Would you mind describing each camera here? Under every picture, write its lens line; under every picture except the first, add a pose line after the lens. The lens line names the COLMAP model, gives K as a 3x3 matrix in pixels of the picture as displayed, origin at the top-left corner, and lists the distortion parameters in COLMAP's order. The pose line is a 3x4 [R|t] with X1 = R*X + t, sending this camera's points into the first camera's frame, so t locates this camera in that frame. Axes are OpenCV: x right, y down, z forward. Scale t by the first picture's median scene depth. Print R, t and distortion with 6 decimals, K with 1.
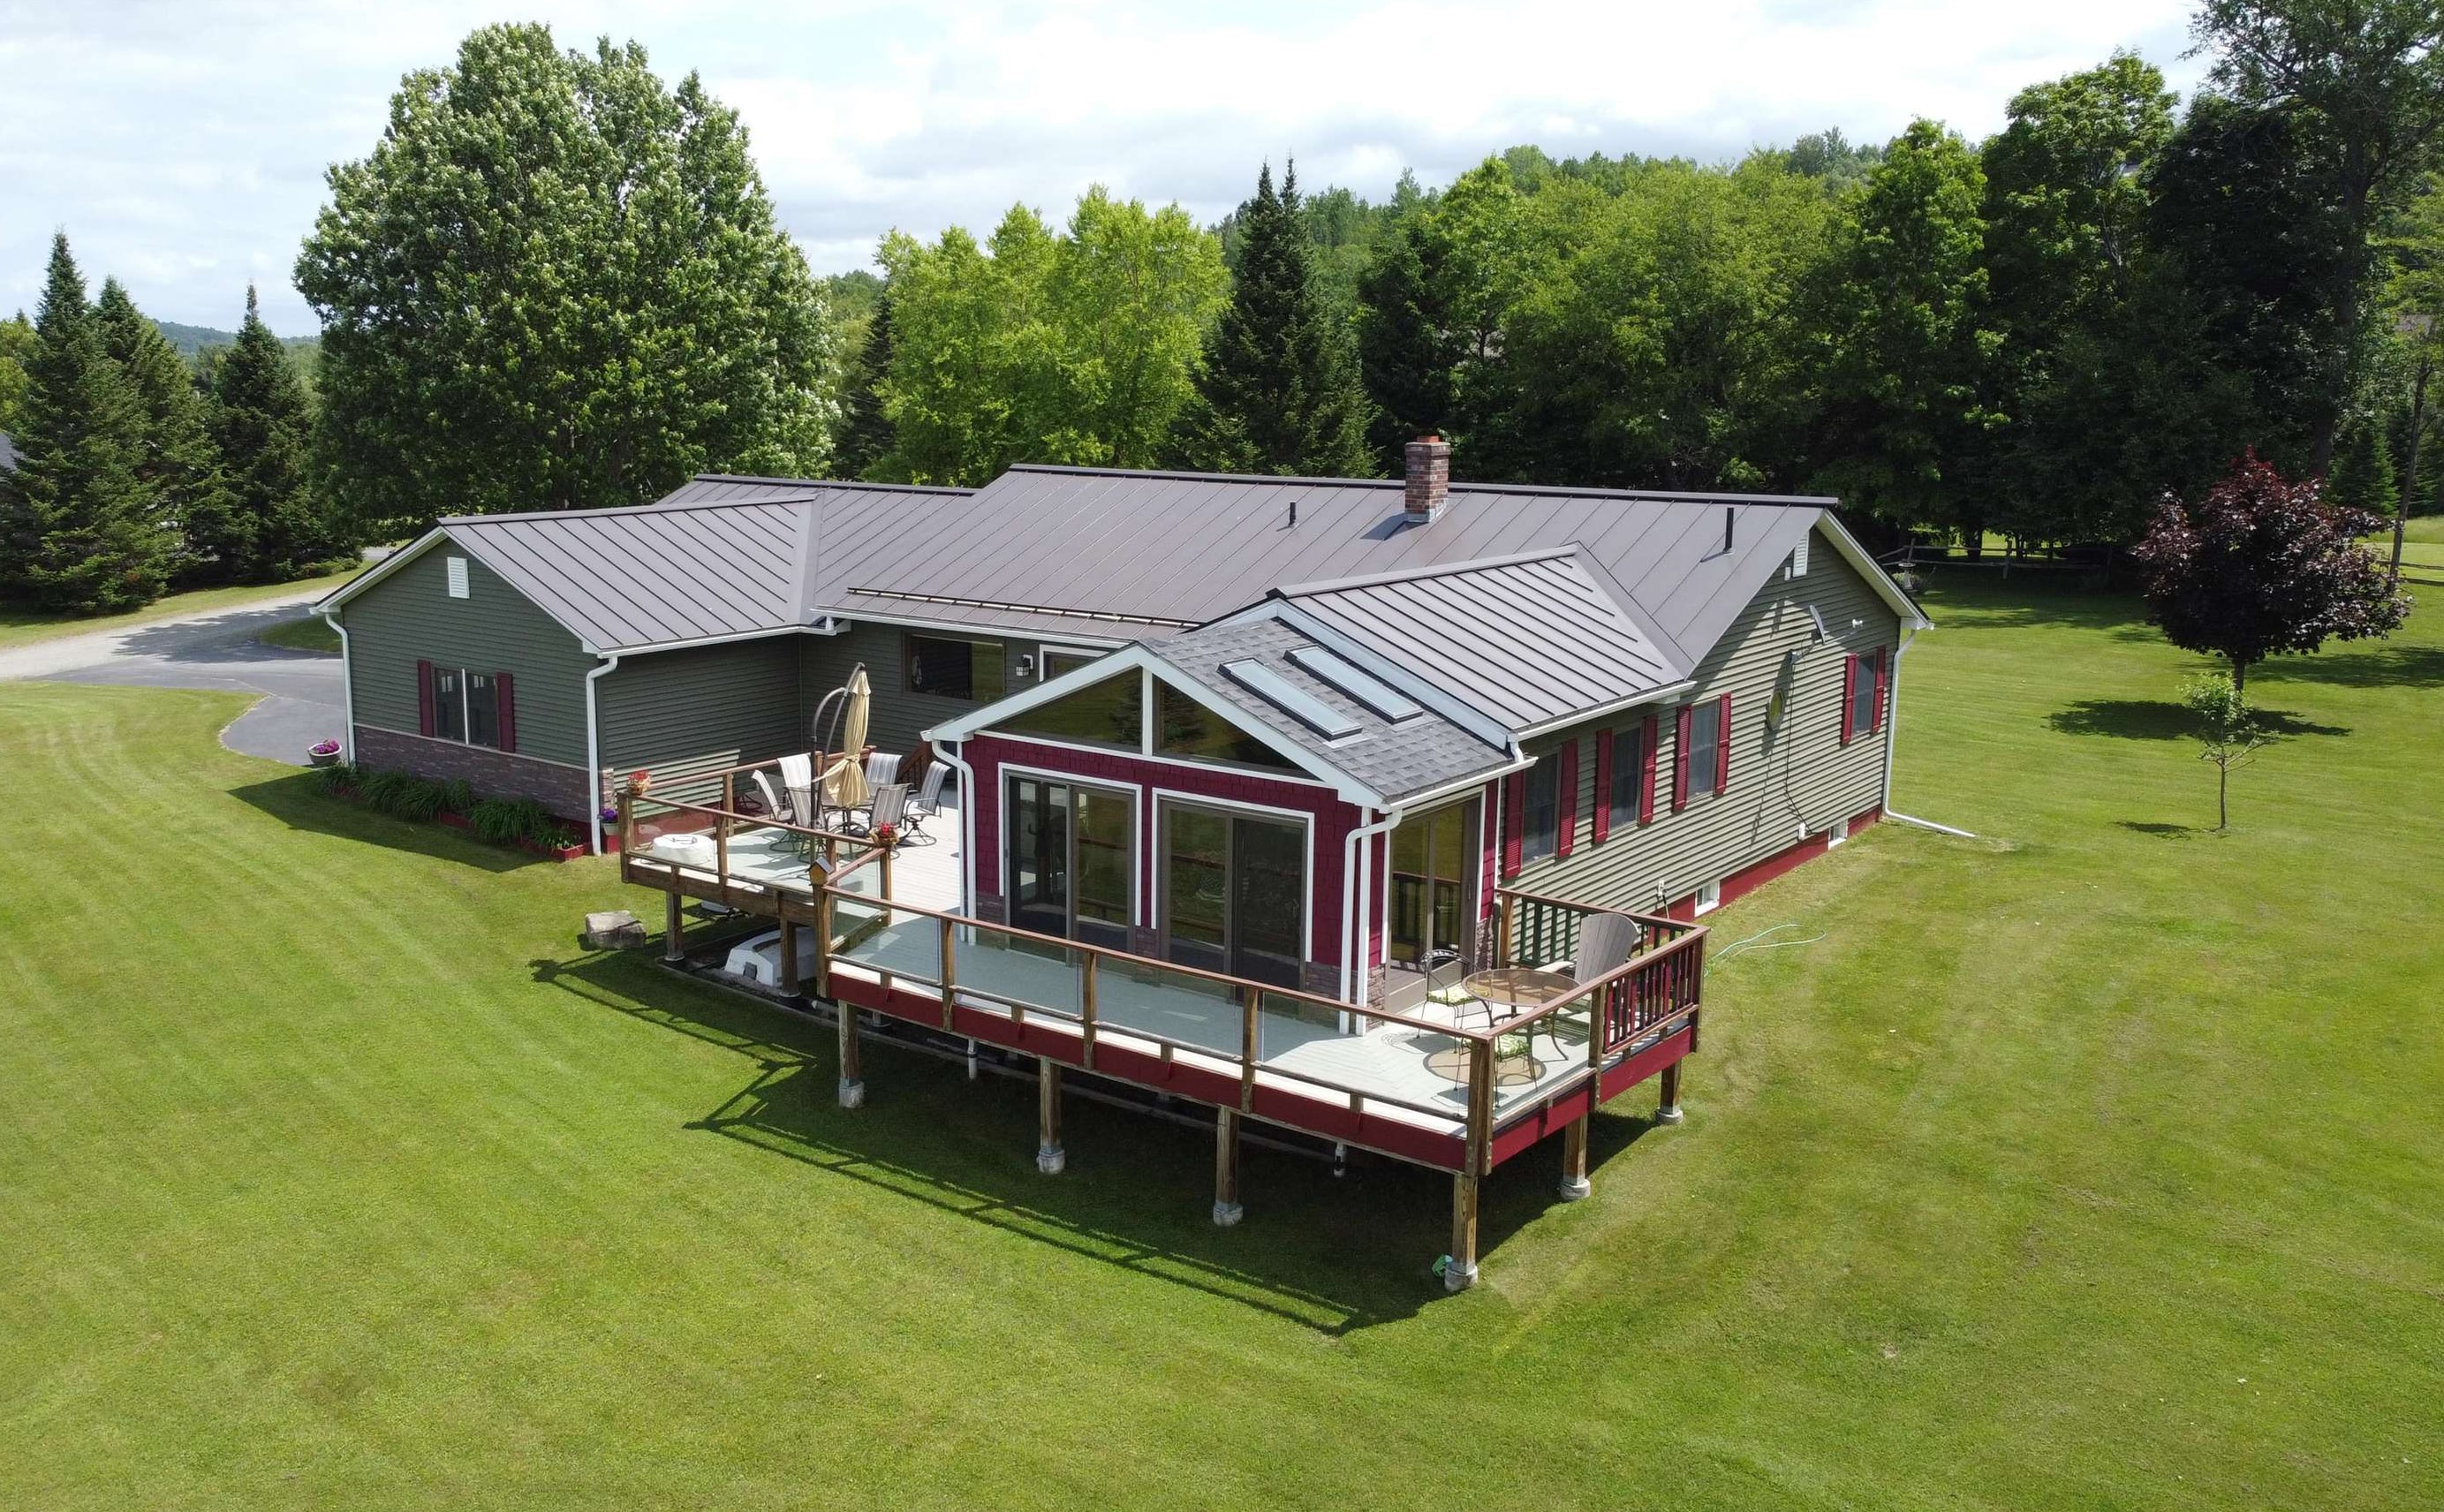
lens RADIAL K [[2046.2, 0, 1219.9], [0, 2046.2, 752.5], [0, 0, 1]] dist [0.000028, -0.001770]
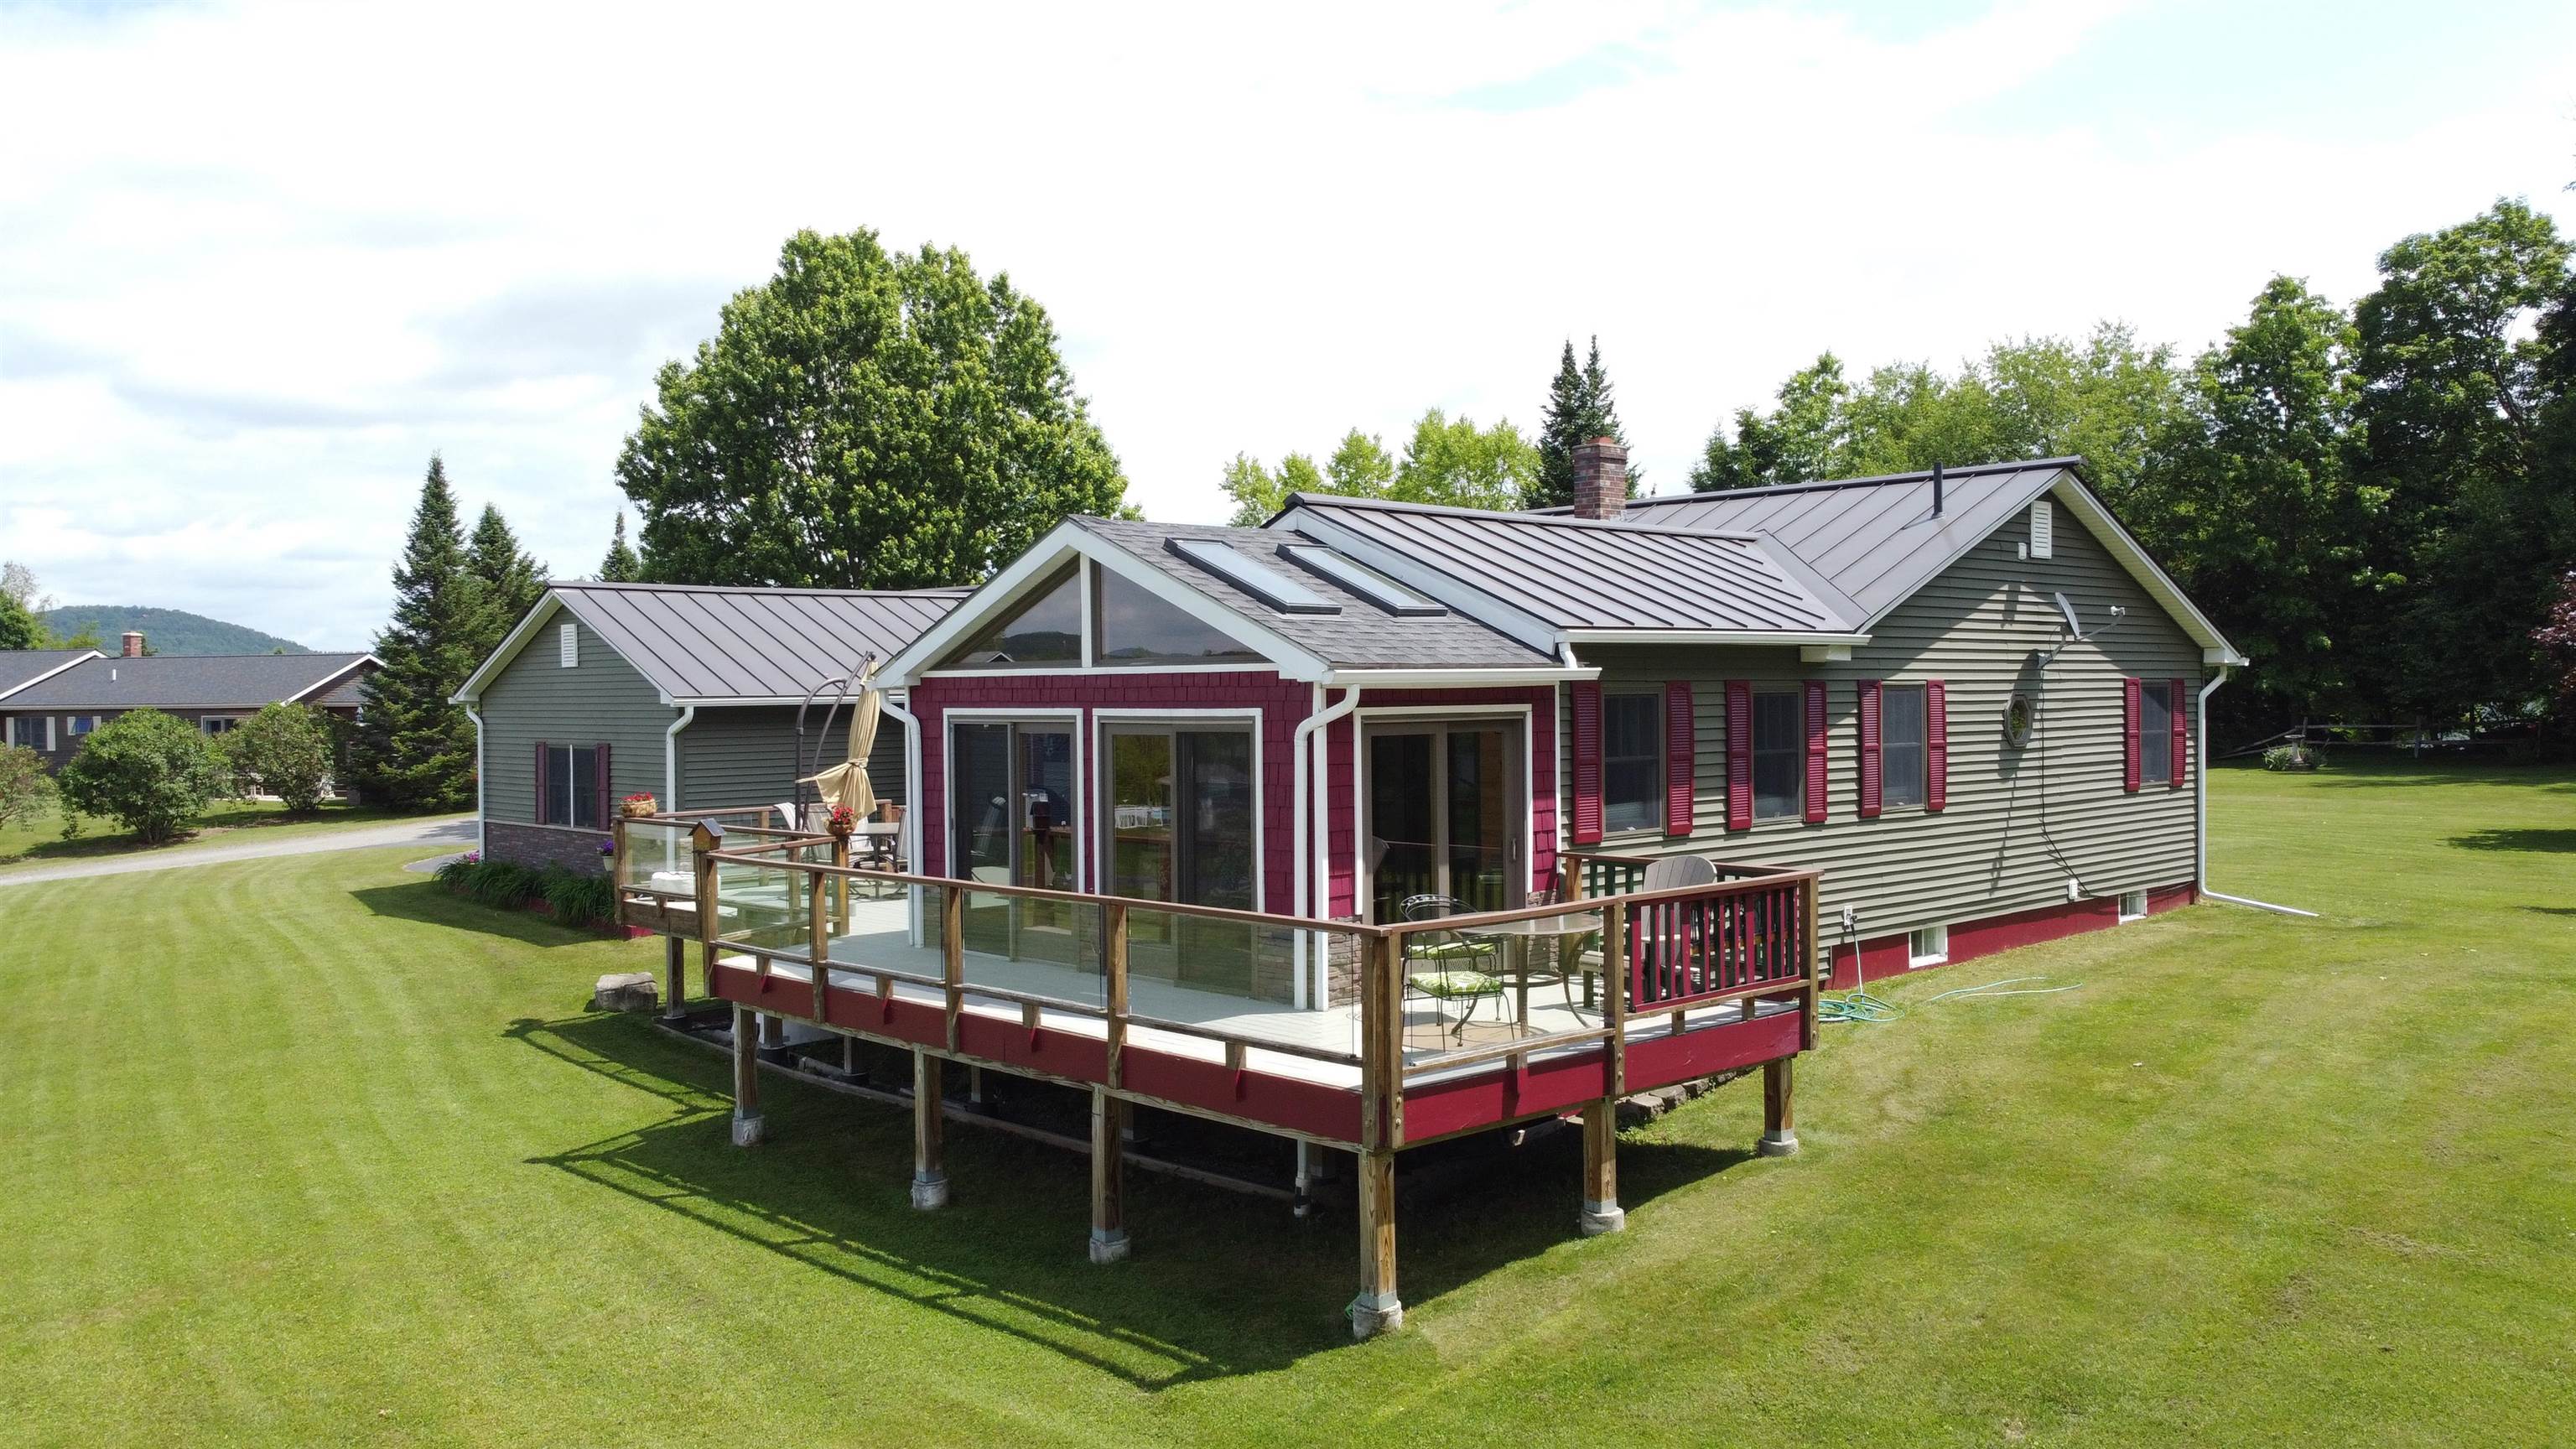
lens RADIAL K [[1976.0, 0, 1342.4], [0, 1976.0, 698.6], [0, 0, 1]] dist [0.014030, -0.024723]
pose [[0.988475, -0.018460, -0.150255, 0.160312], [-0.007594, 0.985241, -0.171007, 0.130333], [0.151194, 0.170177, 0.973745, 0.263985]]
